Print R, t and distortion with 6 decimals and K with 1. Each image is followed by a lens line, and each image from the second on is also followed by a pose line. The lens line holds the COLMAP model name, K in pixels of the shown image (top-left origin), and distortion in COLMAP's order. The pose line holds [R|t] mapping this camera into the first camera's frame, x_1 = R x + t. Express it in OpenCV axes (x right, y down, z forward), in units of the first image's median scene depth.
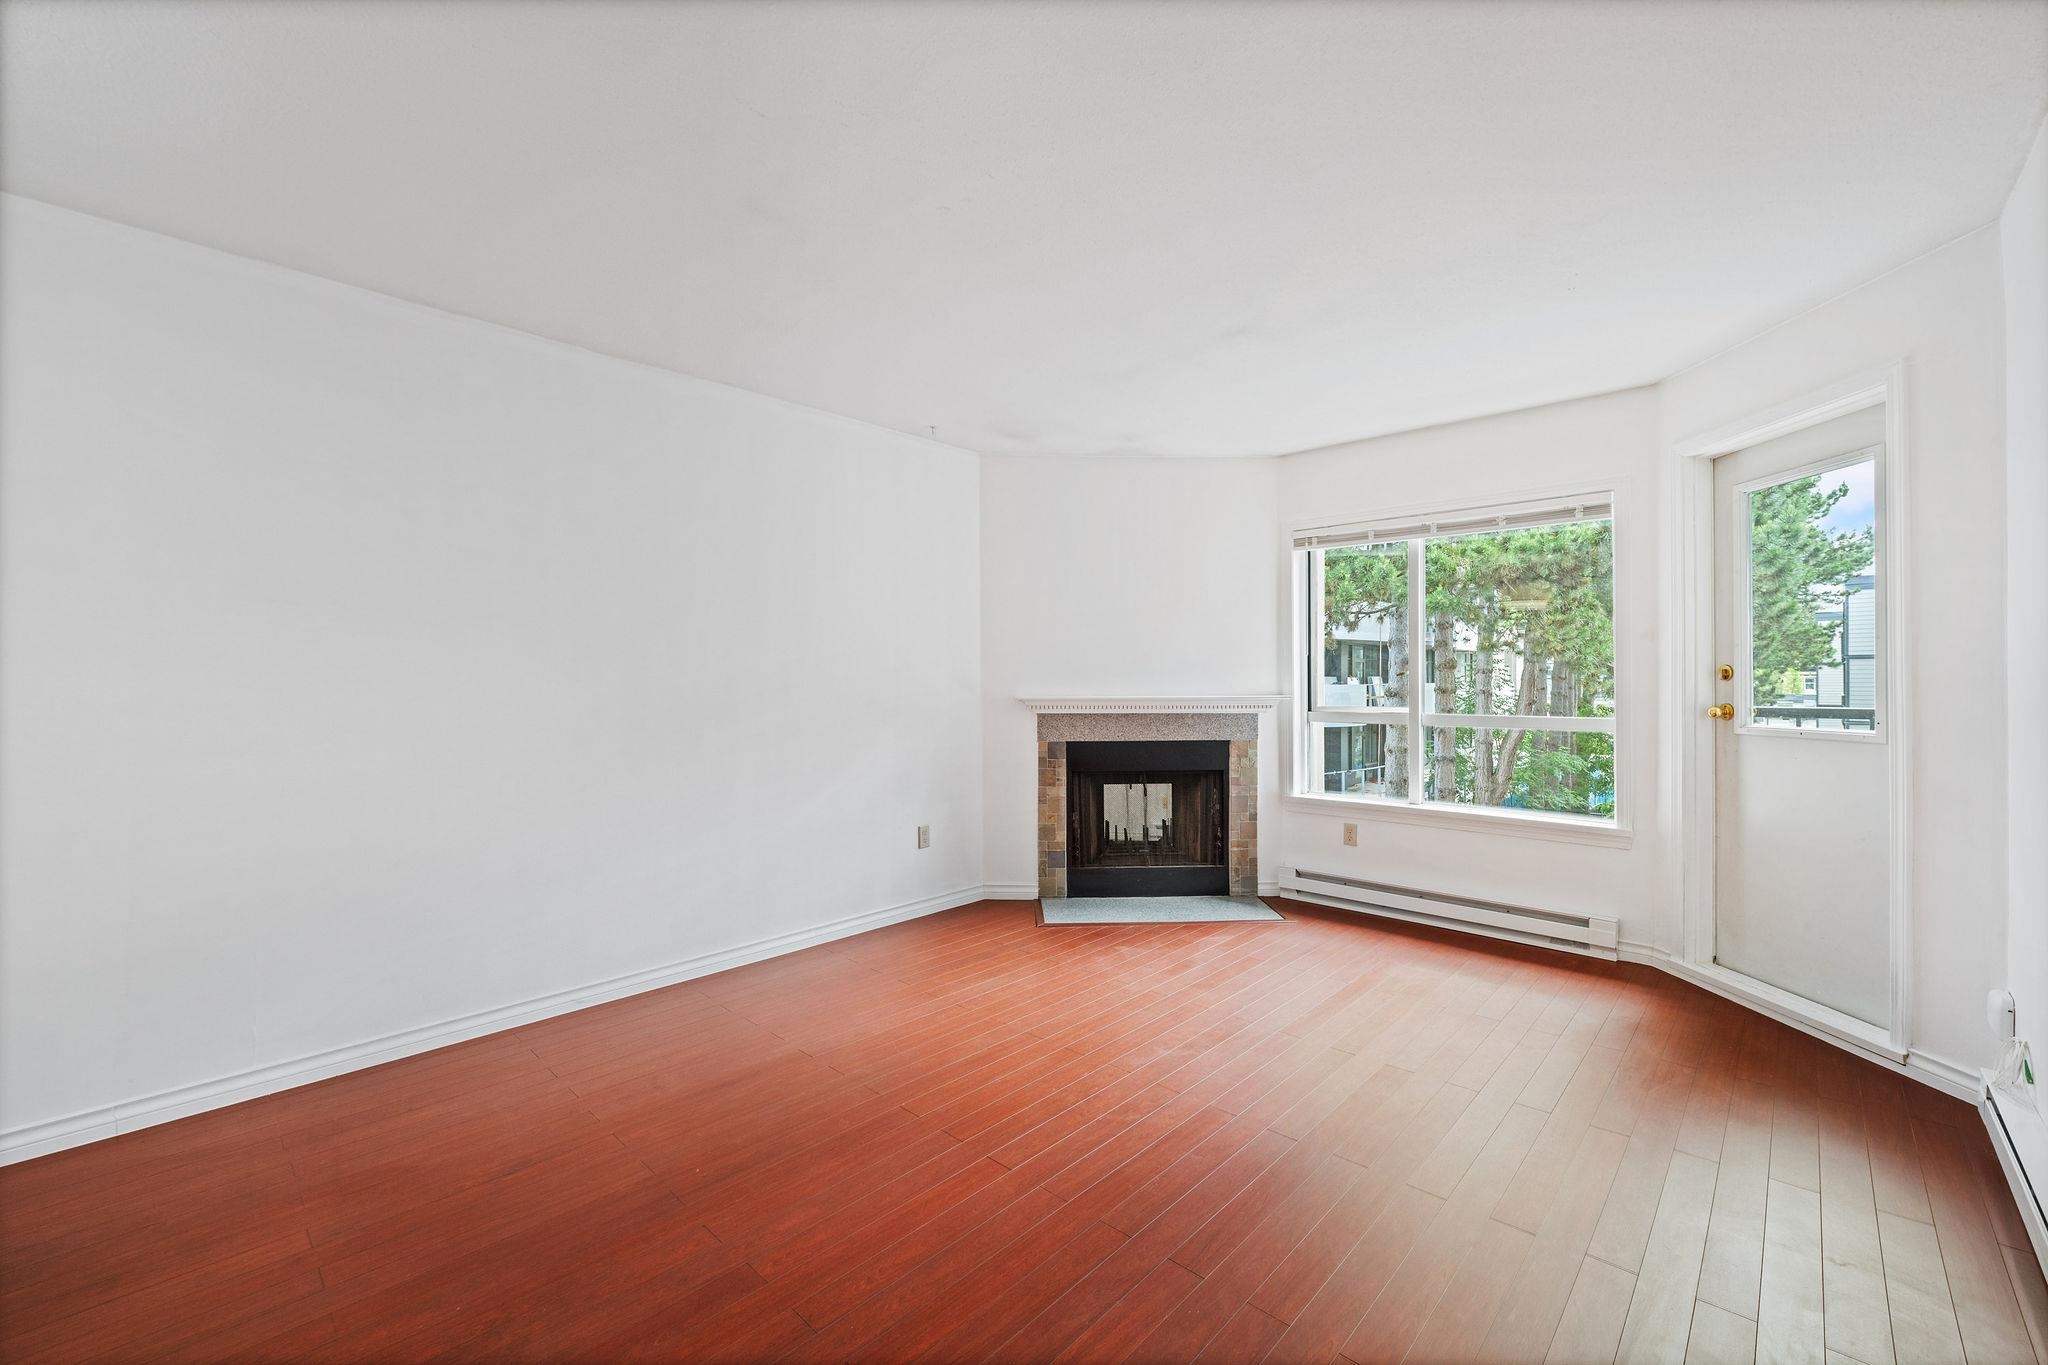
lens RADIAL K [[821.8, 0, 1025.1], [0, 821.8, 685.4], [0, 0, 1]] dist [0.000069, 0.000282]
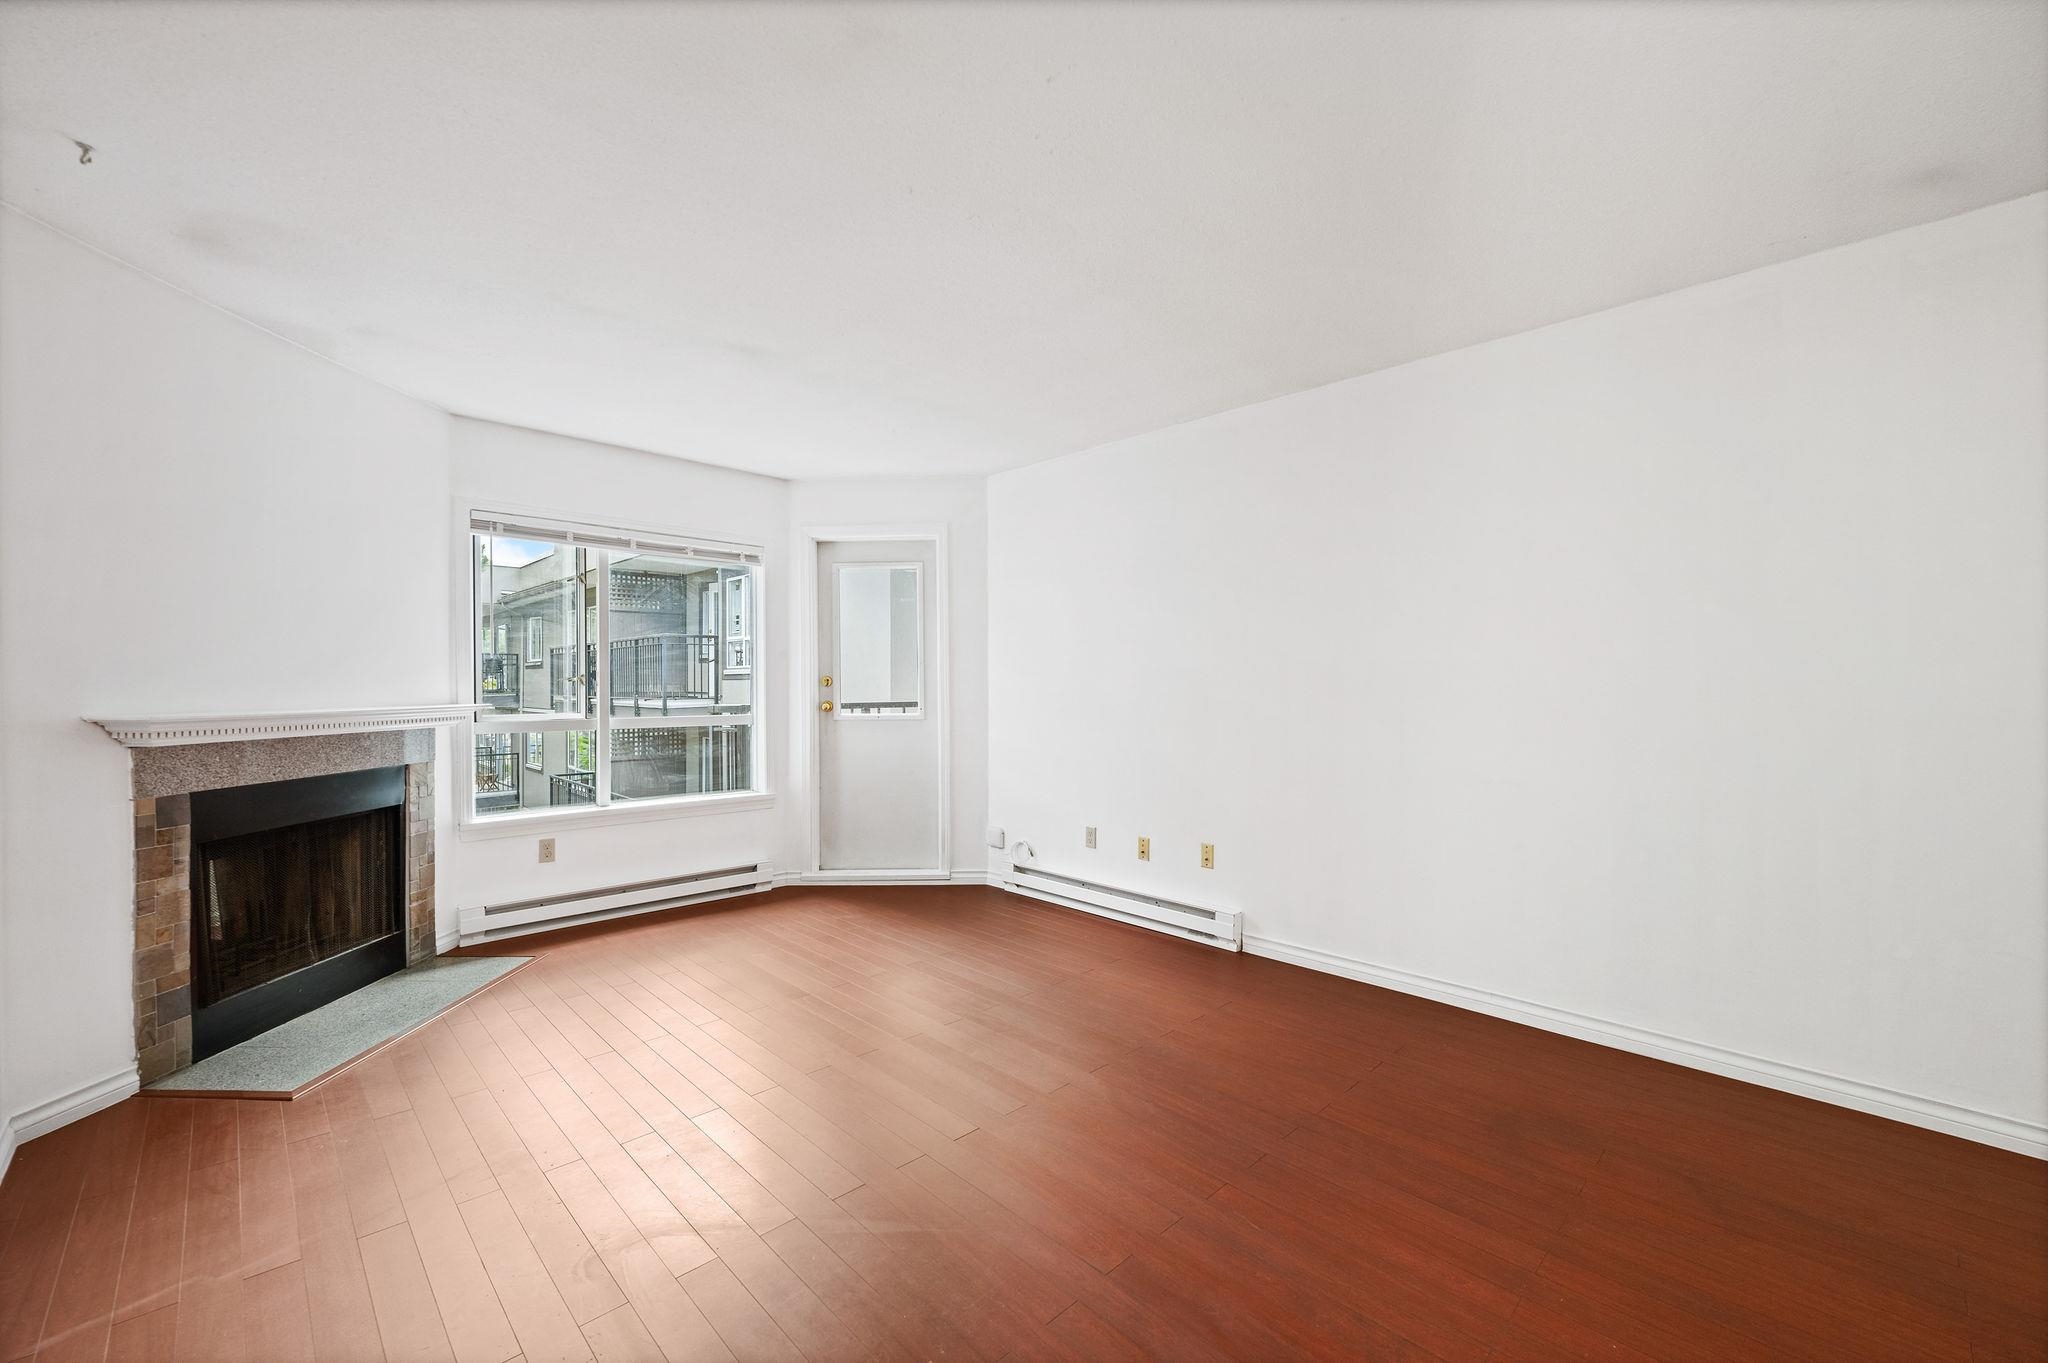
lens RADIAL K [[828.7, 0, 1028.9], [0, 828.7, 691.0], [0, 0, 1]] dist [-0.000115, 0.000120]
pose [[0.040430, -0.005849, 0.999165, -0.501591], [0.005345, 0.999970, 0.005638, -0.002843], [-0.999168, 0.005112, 0.040460, 0.392598]]
